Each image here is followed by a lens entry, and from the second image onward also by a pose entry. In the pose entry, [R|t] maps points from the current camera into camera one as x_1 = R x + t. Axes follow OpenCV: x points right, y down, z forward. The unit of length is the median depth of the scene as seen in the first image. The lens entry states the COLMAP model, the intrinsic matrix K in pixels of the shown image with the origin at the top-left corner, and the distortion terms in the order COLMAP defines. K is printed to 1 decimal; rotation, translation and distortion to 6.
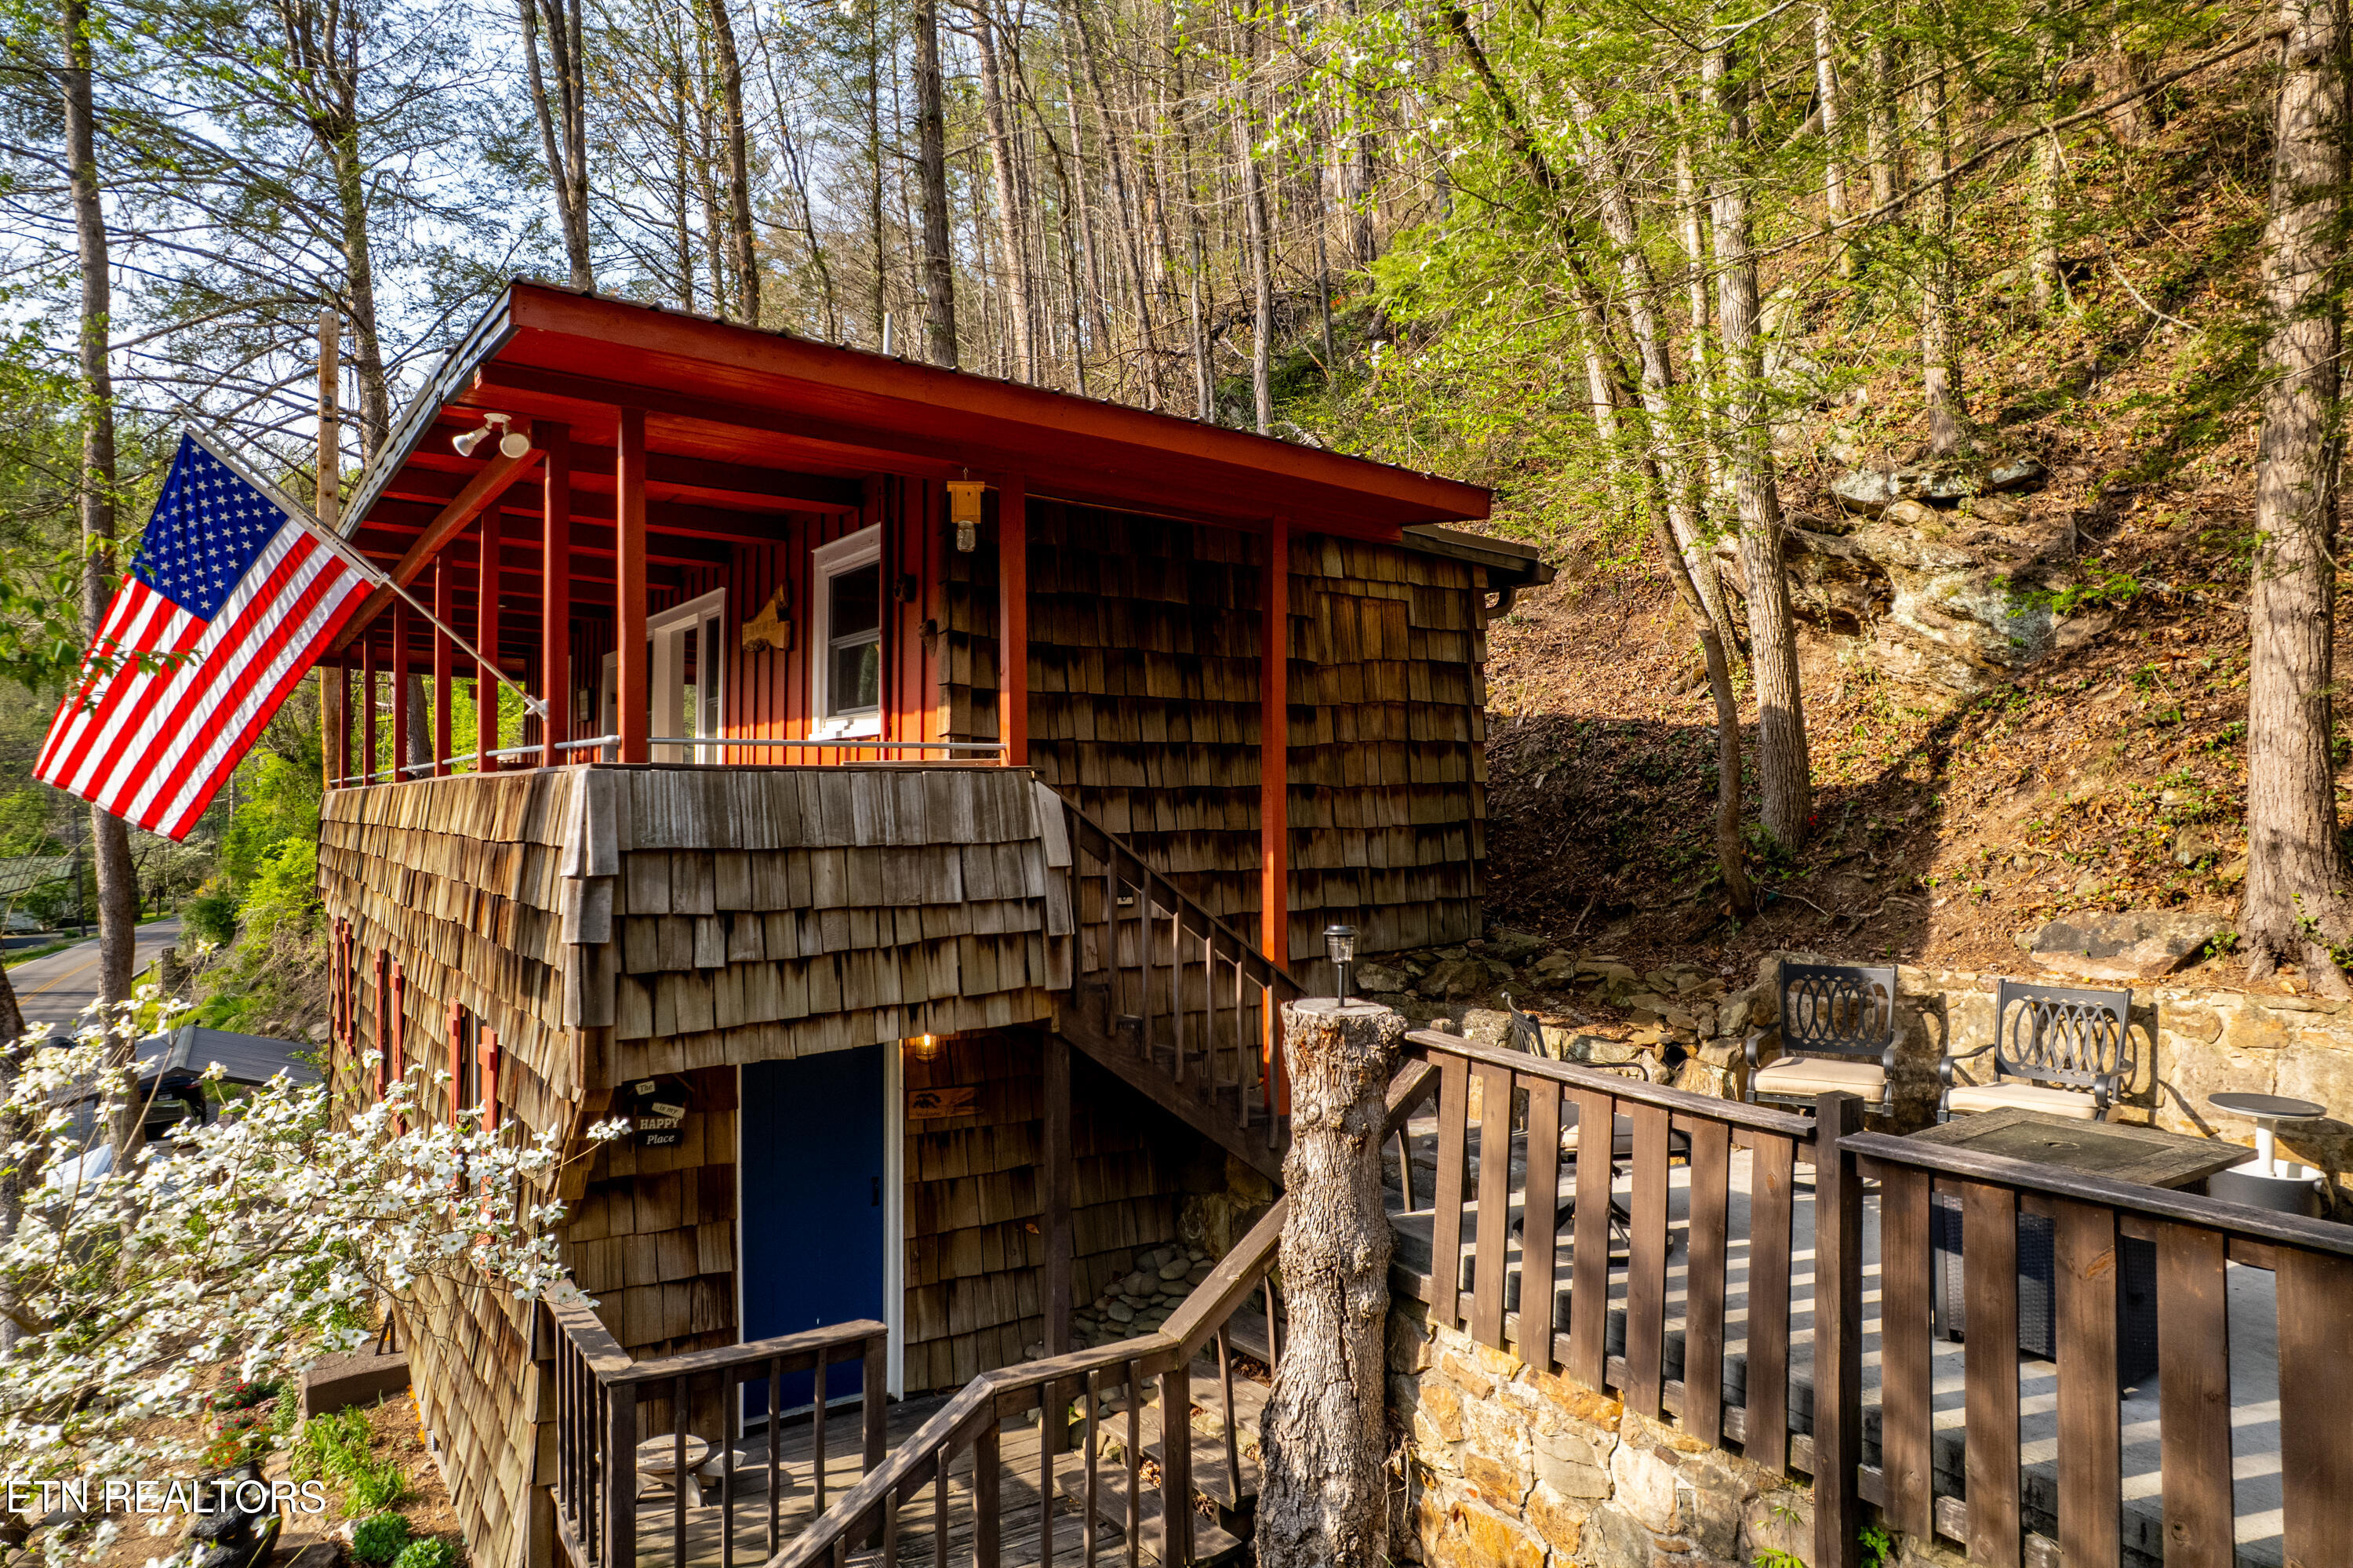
lens RADIAL K [[1519.0, 0, 1175.2], [0, 1519.0, 786.0], [0, 0, 1]] dist [-0.066512, 0.050892]
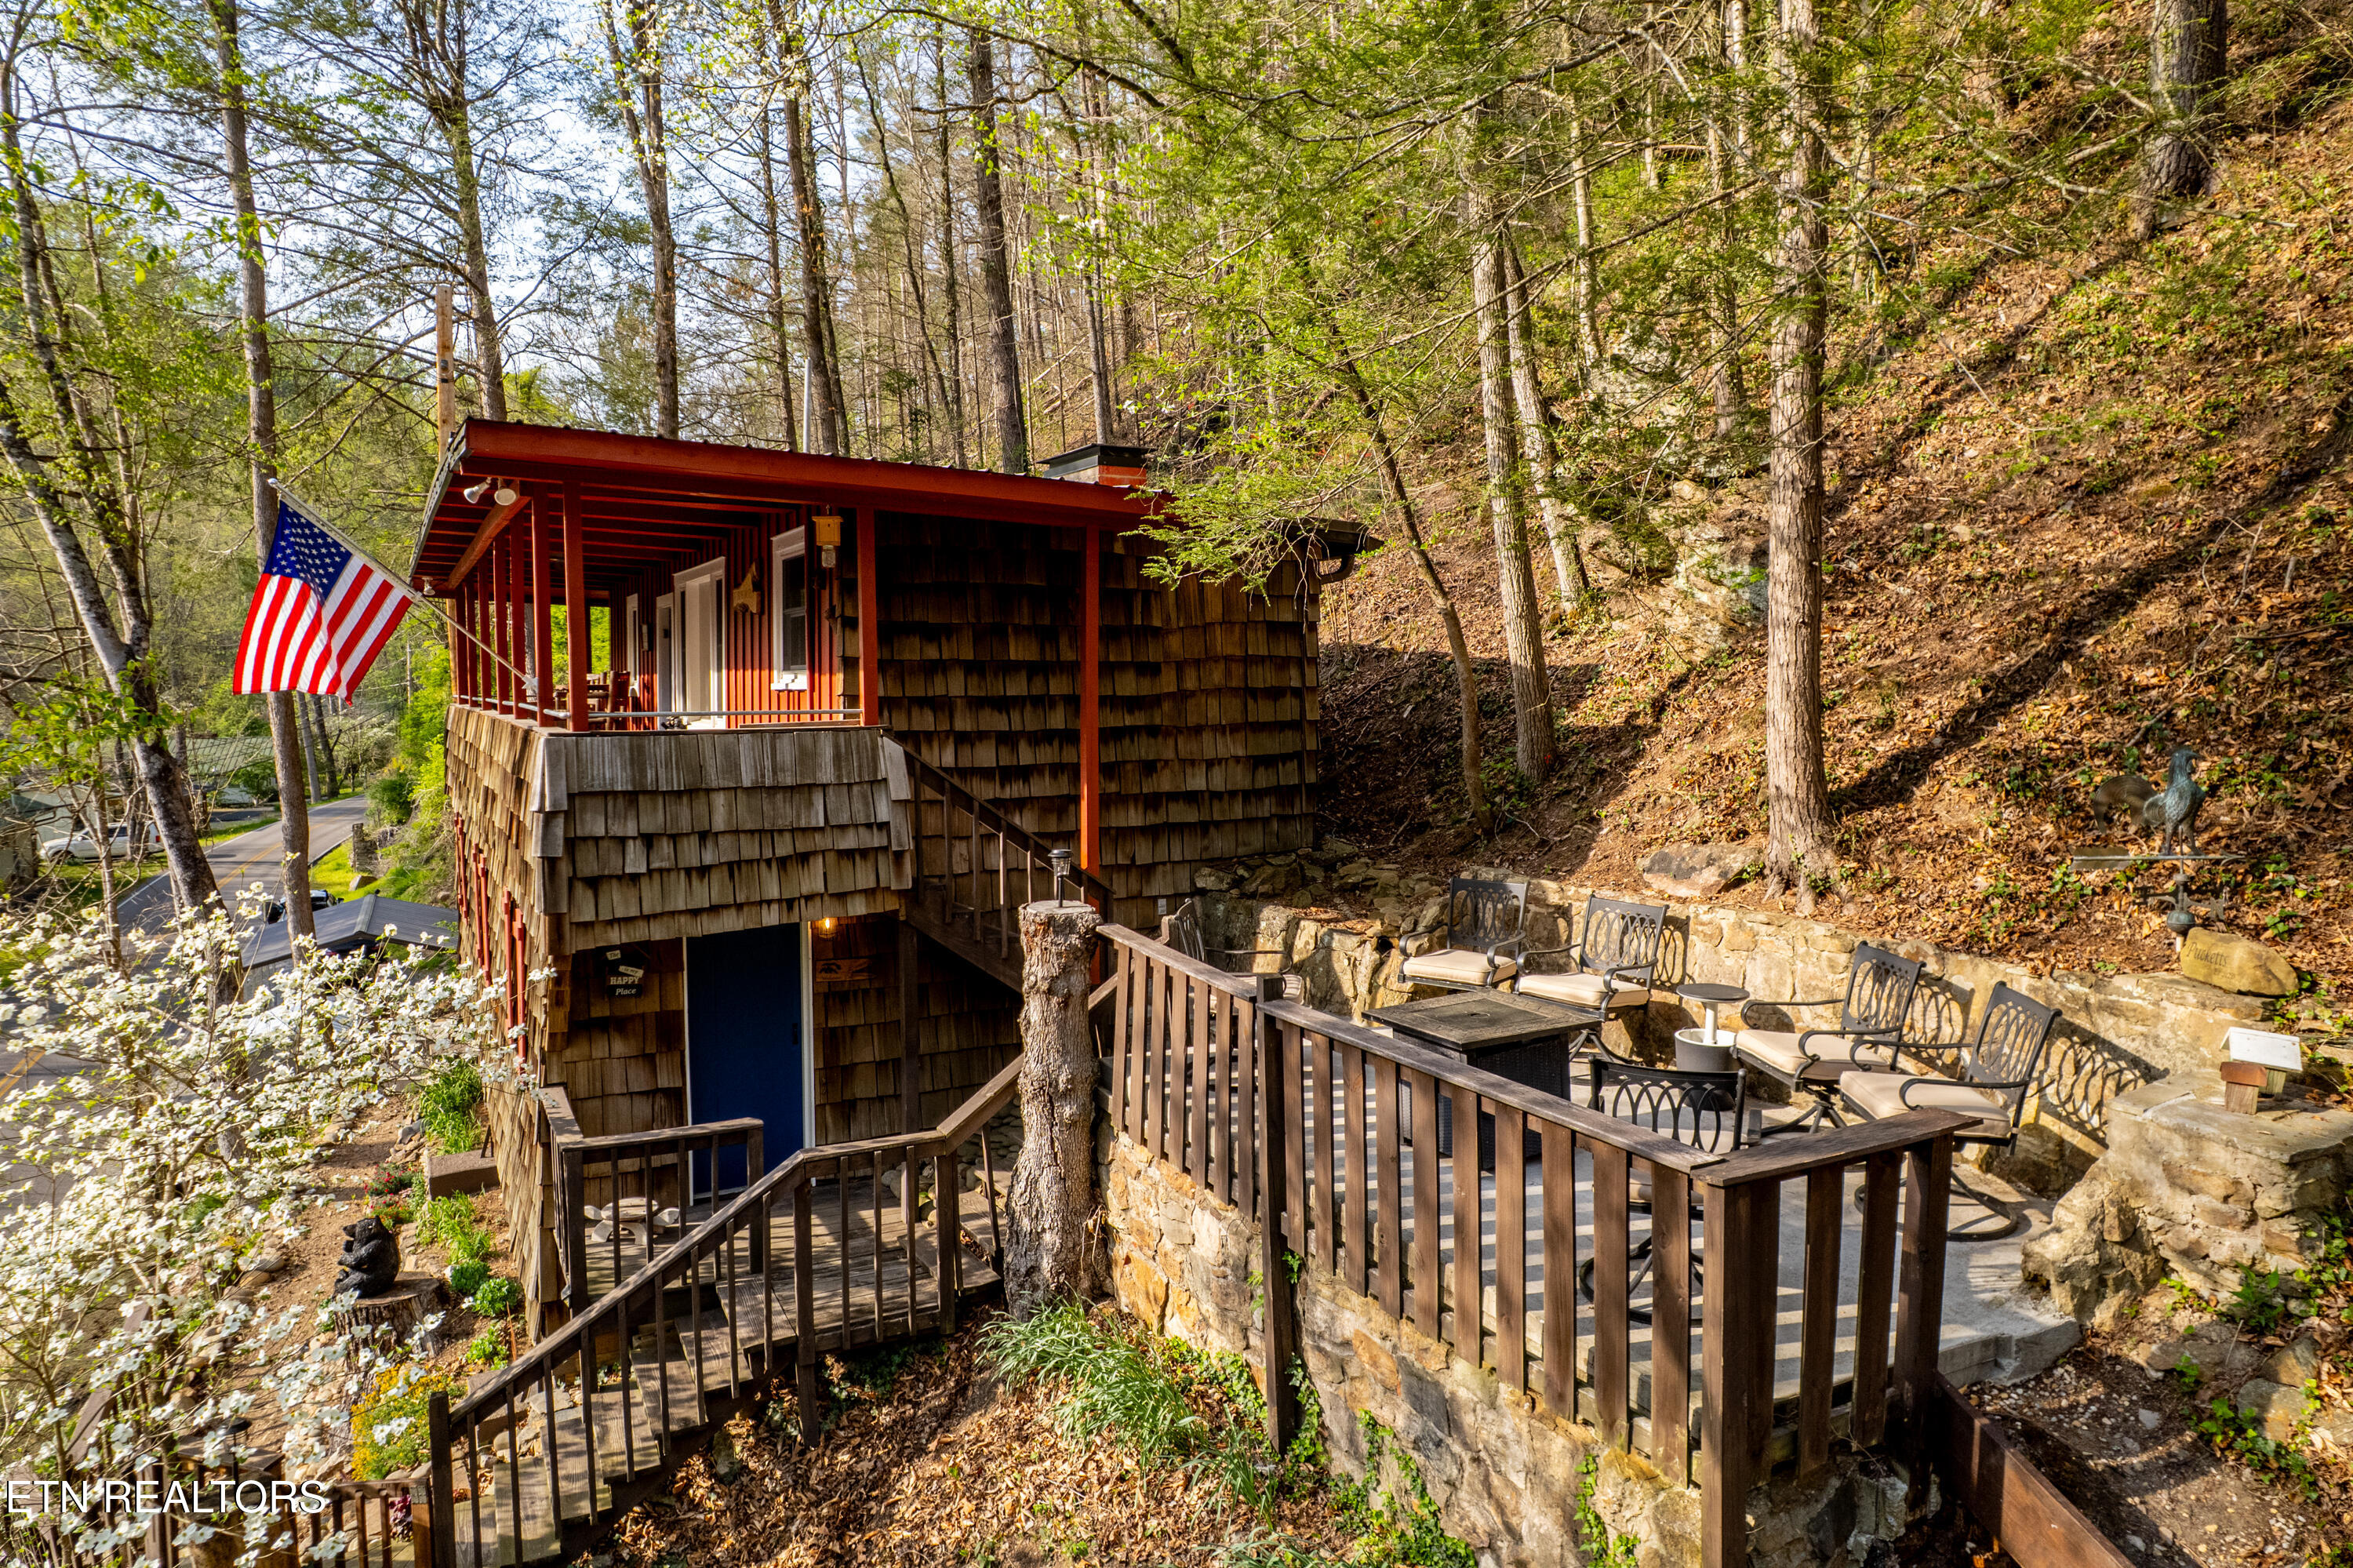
lens RADIAL K [[1519.0, 0, 1170.6], [0, 1519.0, 788.3], [0, 0, 1]] dist [-0.066512, 0.050892]
pose [[0.994936, 0.007767, -0.100206, 0.297872], [0.000510, 0.996606, 0.082317, -0.068348], [0.100505, -0.081951, 0.991556, -0.321341]]
